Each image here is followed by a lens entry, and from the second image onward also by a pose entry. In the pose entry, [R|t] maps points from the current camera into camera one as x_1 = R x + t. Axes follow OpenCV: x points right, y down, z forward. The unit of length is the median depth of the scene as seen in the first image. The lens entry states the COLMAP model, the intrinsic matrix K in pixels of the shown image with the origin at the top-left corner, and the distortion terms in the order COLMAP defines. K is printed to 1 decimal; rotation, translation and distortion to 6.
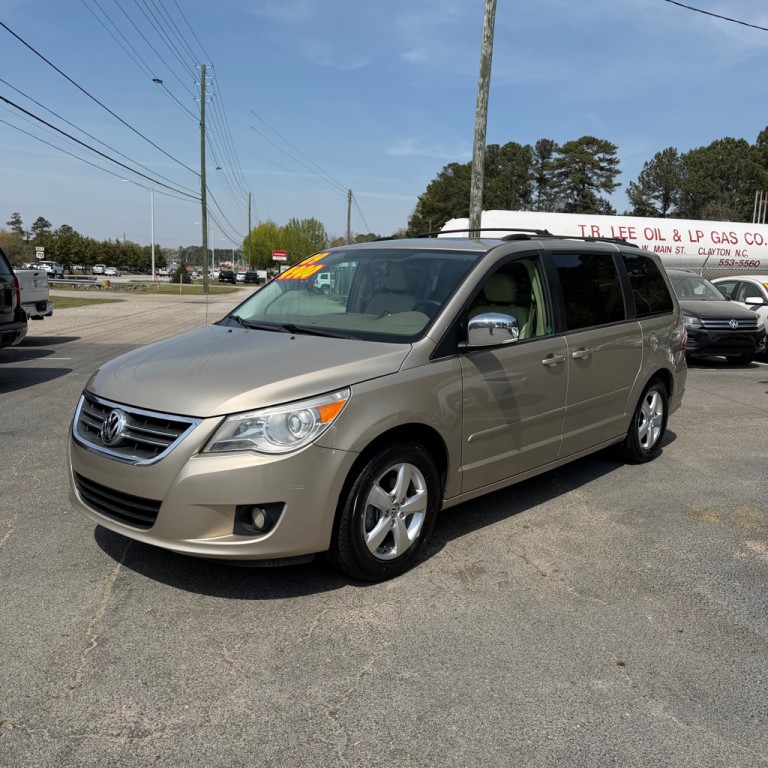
lens RADIAL K [[718.3, 0, 390.7], [0, 718.3, 384.2], [0, 0, 1]] dist [0.127080, -0.249337]
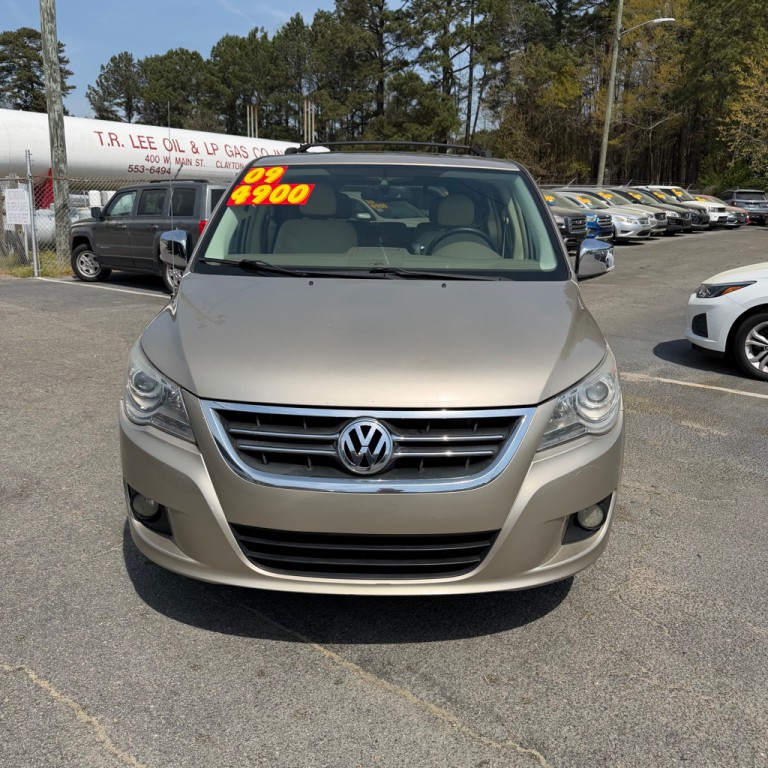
lens RADIAL K [[723.2, 0, 382.8], [0, 723.2, 375.3], [0, 0, 1]] dist [0.051599, -0.077141]
pose [[0.758538, -0.165355, 0.630300, -0.091566], [0.098447, 0.985246, 0.139997, -0.010964], [-0.644150, -0.044142, 0.763625, 0.059824]]
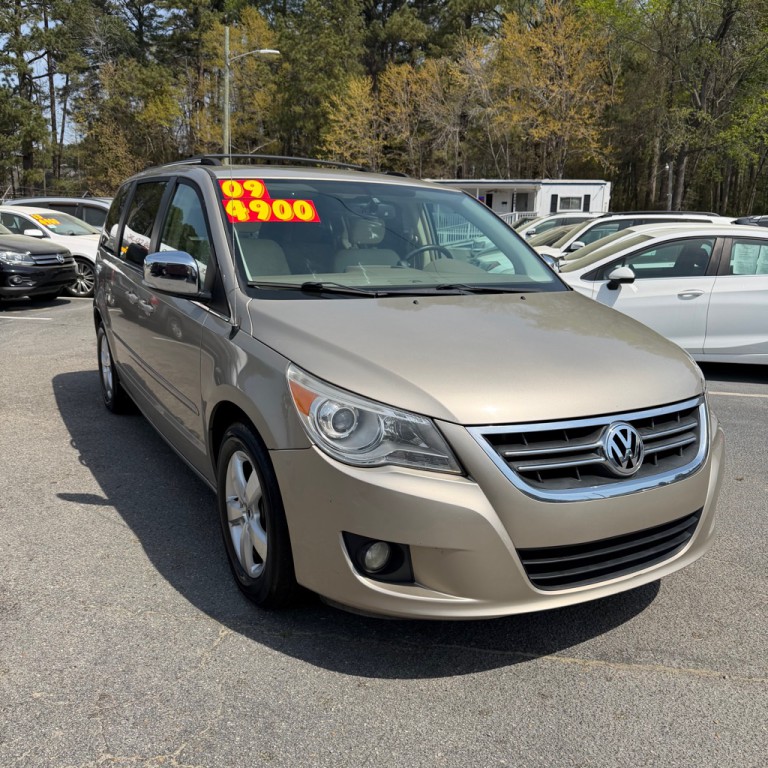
lens RADIAL K [[733.6, 0, 381.3], [0, 733.6, 382.7], [0, 0, 1]] dist [0.021349, -0.030072]
pose [[0.322277, -0.212289, 0.922535, -0.129407], [0.124597, 0.975565, 0.180965, -0.018601], [-0.938410, 0.056624, 0.340853, 0.116642]]
